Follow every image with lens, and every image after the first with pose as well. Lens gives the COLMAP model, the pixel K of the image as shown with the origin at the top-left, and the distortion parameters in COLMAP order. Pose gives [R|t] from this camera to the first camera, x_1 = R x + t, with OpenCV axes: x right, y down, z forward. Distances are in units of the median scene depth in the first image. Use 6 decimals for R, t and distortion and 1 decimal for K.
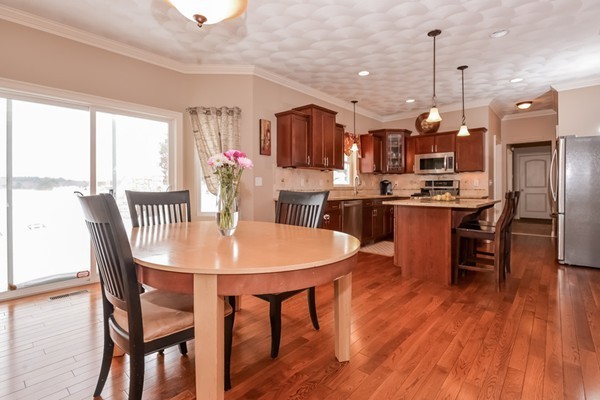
lens RADIAL K [[291.6, 0, 286.7], [0, 291.6, 185.3], [0, 0, 1]] dist [0.005279, -0.001428]
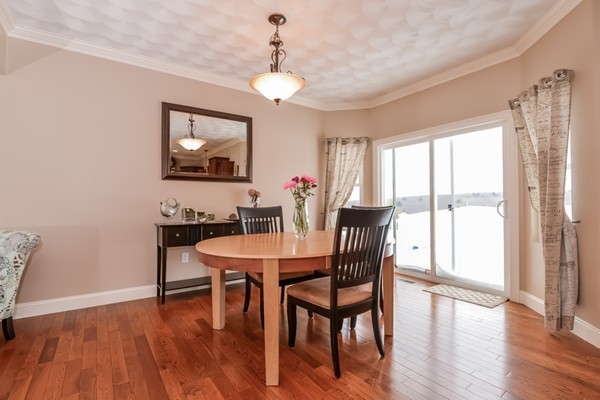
lens RADIAL K [[291.6, 0, 318.3], [0, 291.6, 199.9], [0, 0, 1]] dist [0.005279, -0.001428]
pose [[-0.170670, -0.012785, -0.985245, 0.349690], [0.007397, 0.999871, -0.014256, 0.005452], [0.985300, -0.009721, -0.170554, 0.418272]]
